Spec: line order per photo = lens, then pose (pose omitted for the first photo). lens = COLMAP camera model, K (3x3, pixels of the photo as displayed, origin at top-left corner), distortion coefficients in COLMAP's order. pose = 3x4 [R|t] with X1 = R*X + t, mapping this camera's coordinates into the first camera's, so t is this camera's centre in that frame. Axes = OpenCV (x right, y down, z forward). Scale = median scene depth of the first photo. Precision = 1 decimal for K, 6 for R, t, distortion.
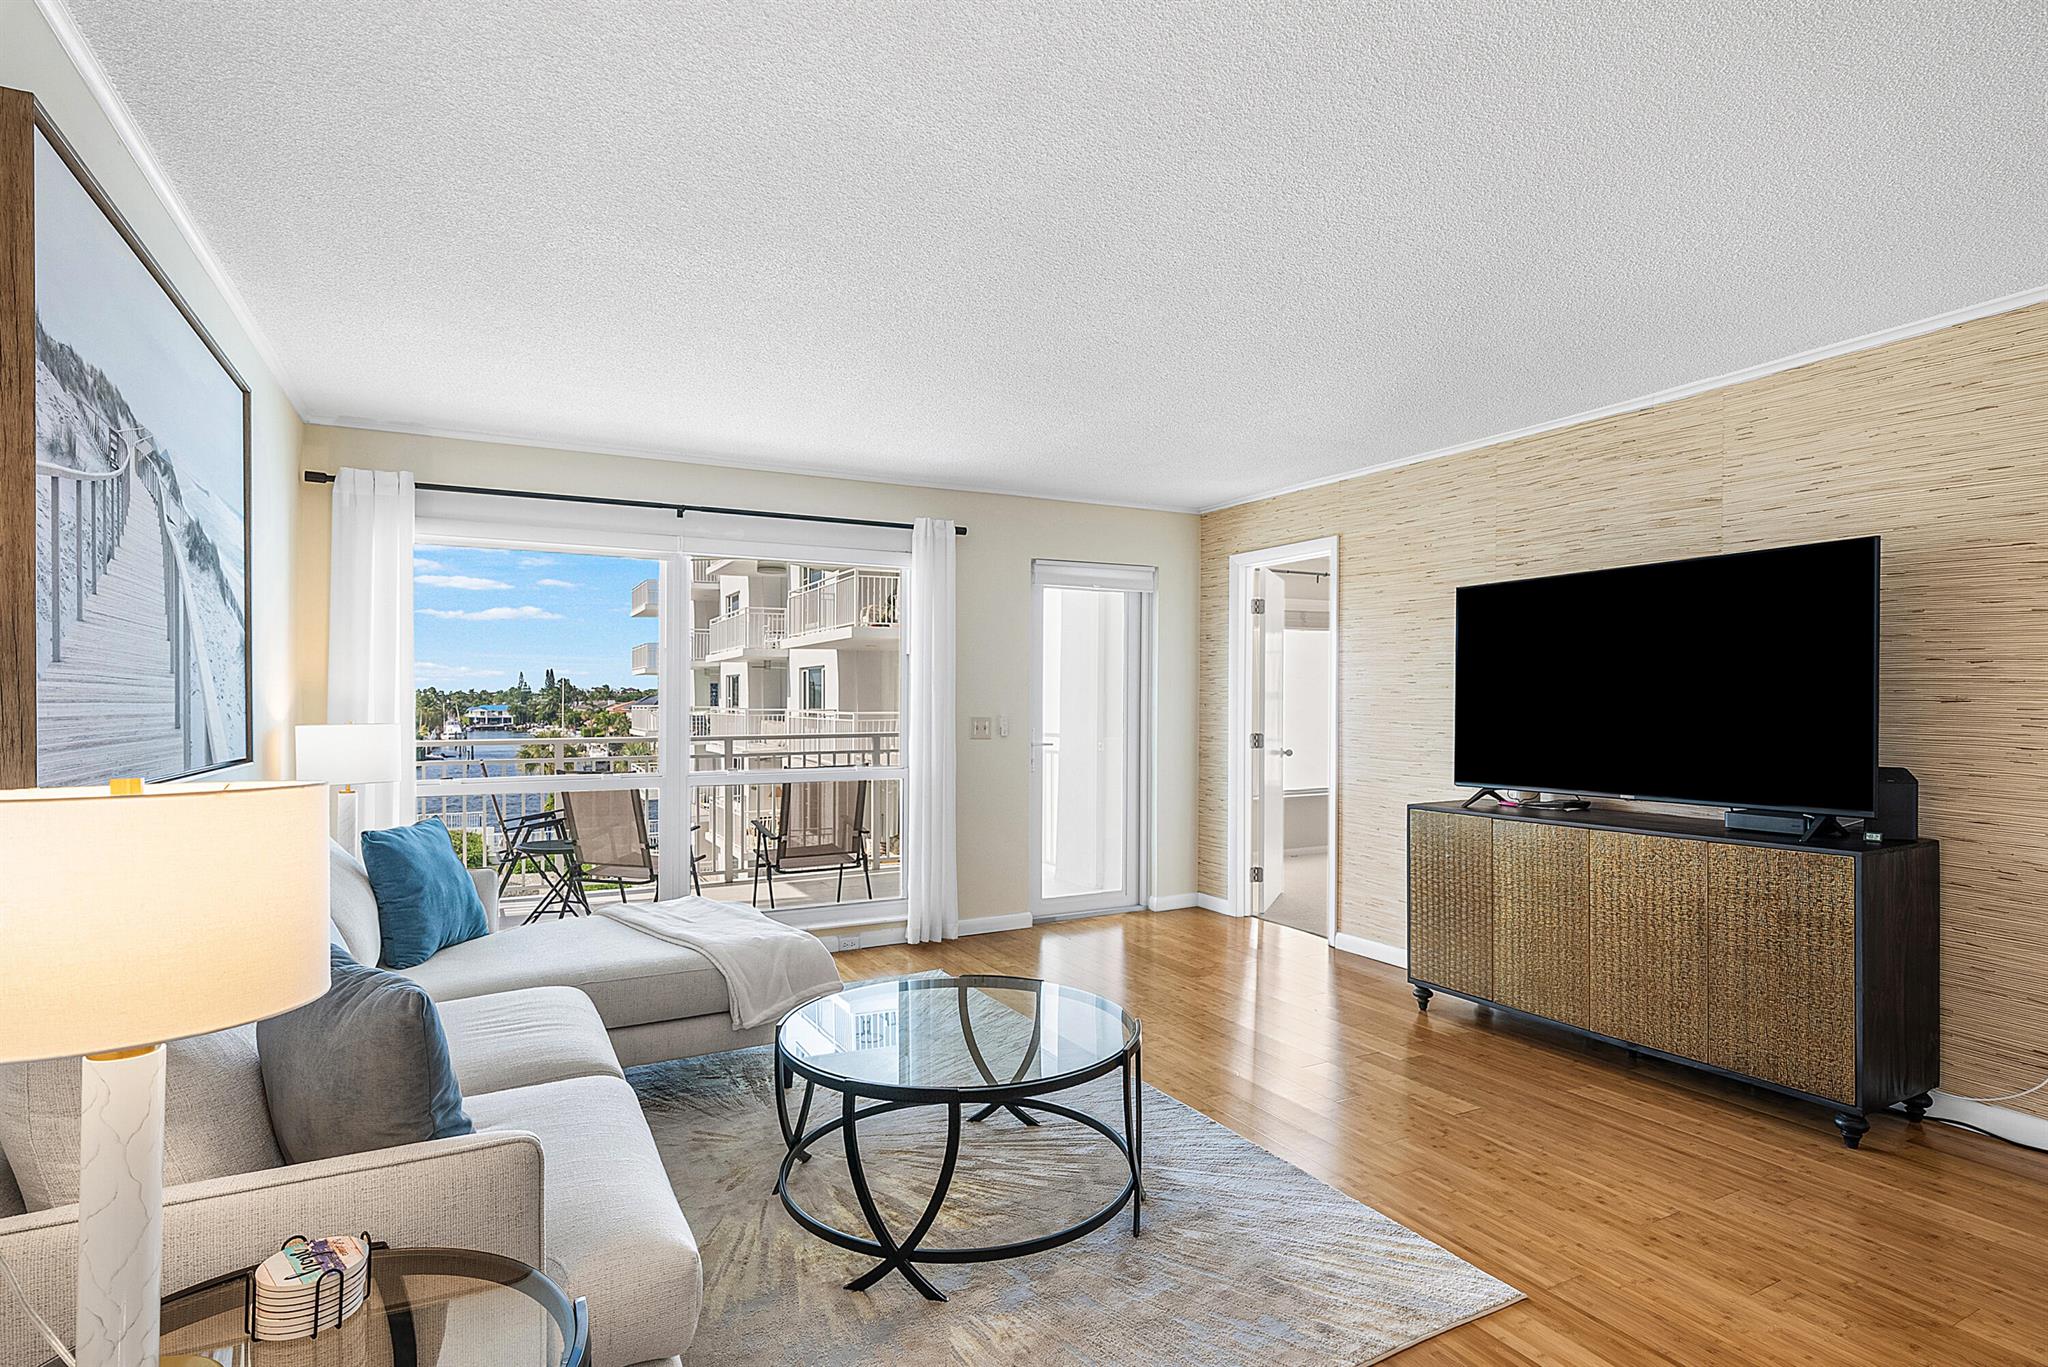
lens RADIAL K [[990.9, 0, 995.2], [0, 990.9, 721.9], [0, 0, 1]] dist [0.001284, 0.000770]
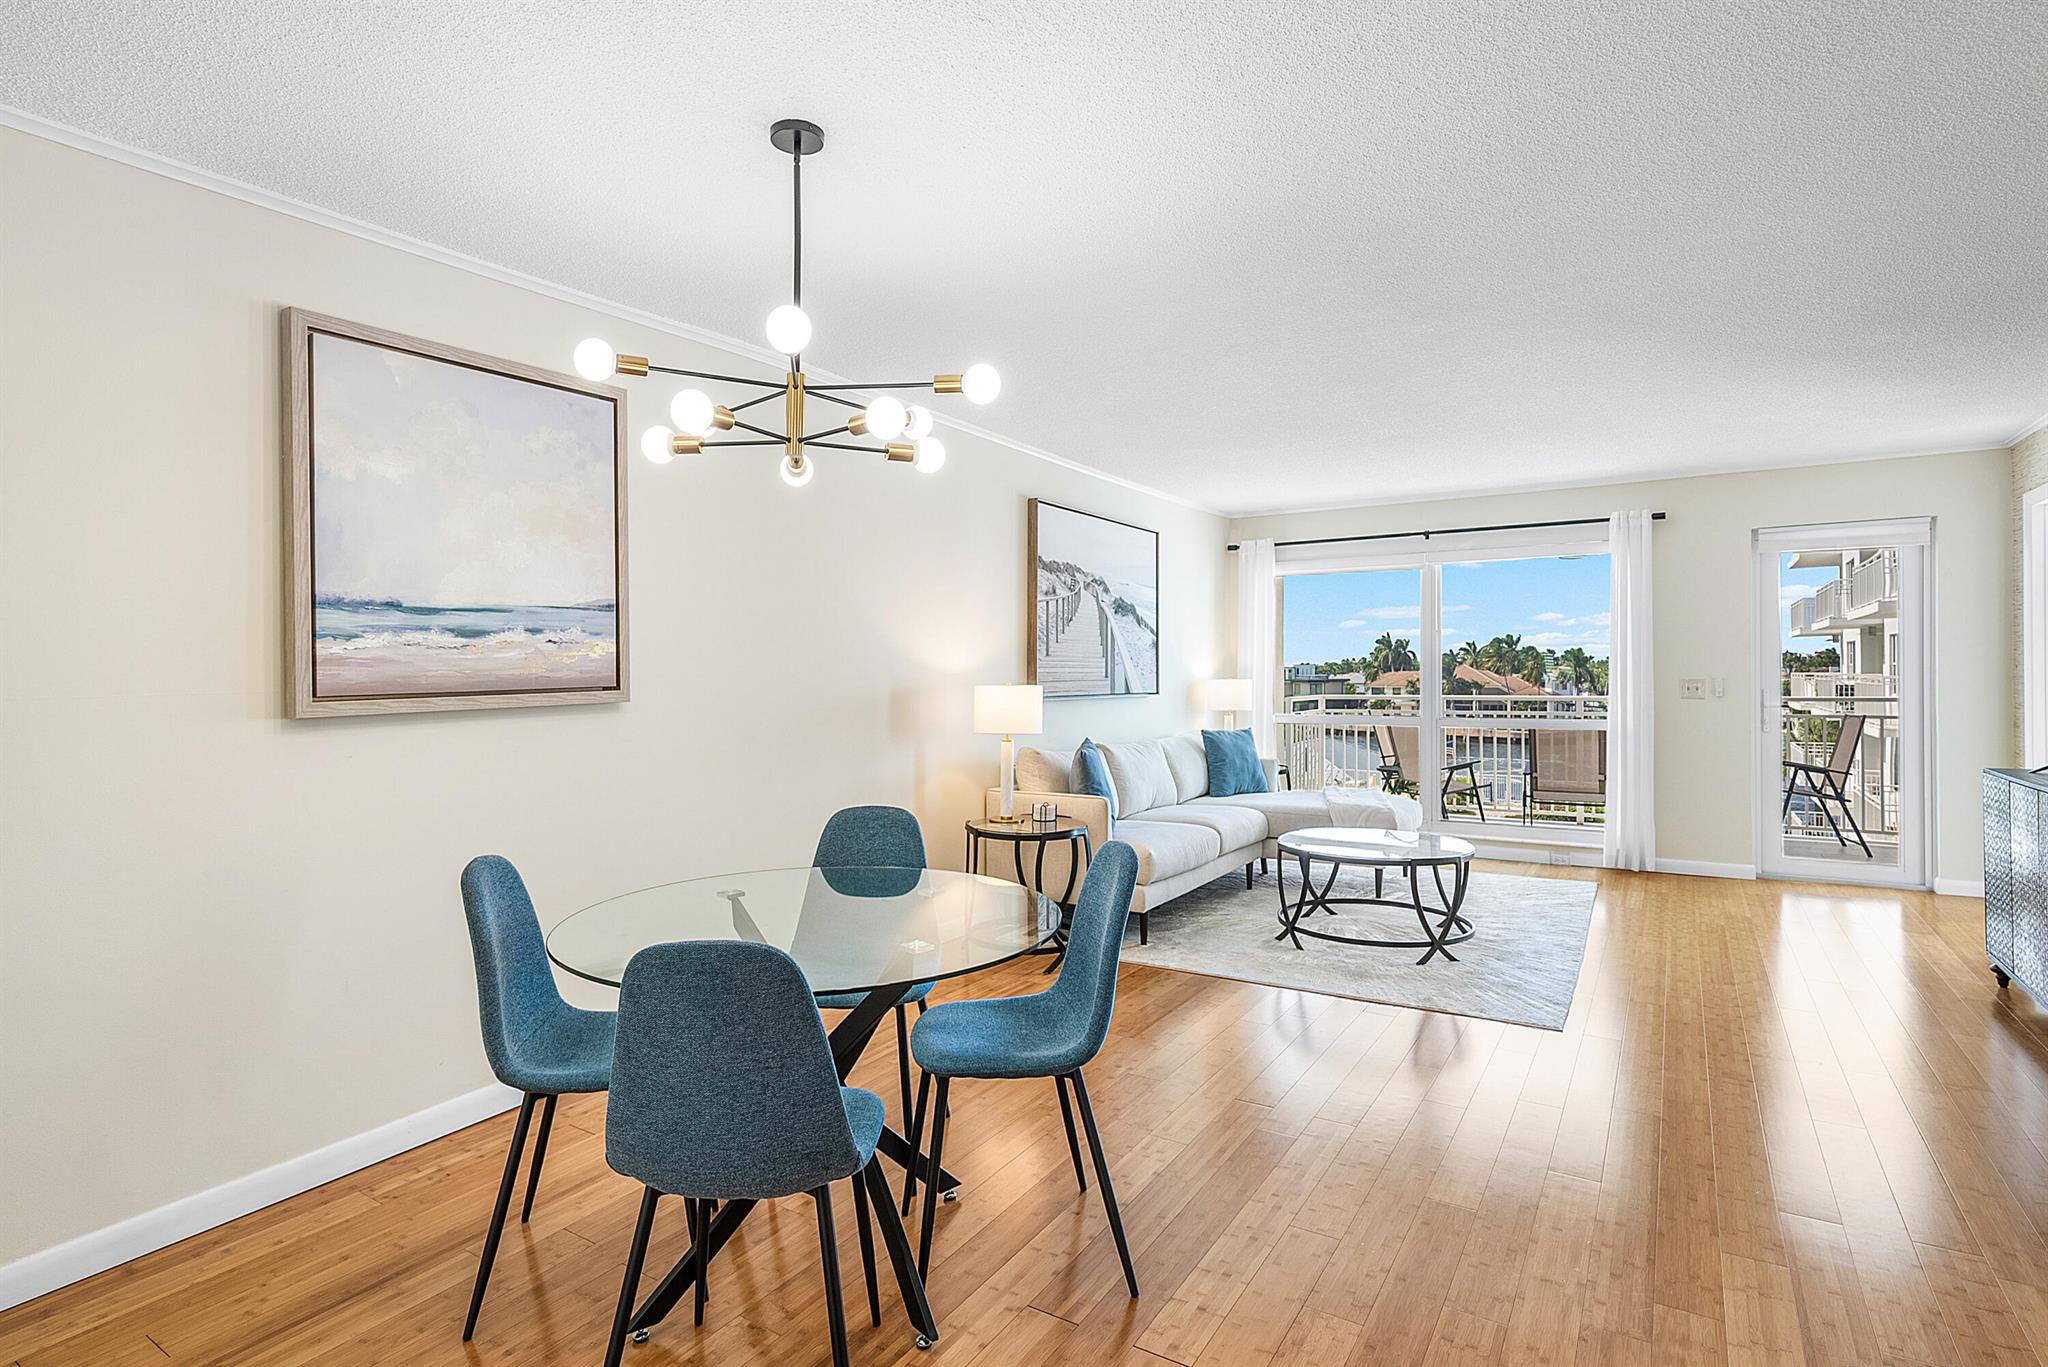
lens RADIAL K [[1076.2, 0, 1061.2], [0, 1076.2, 682.0], [0, 0, 1]] dist [0.000925, 0.000086]
pose [[0.543450, 0.003830, -0.839433, 0.874320], [-0.011353, 0.999932, -0.002788, 0.015650], [0.839364, 0.011045, 0.543457, -0.385684]]
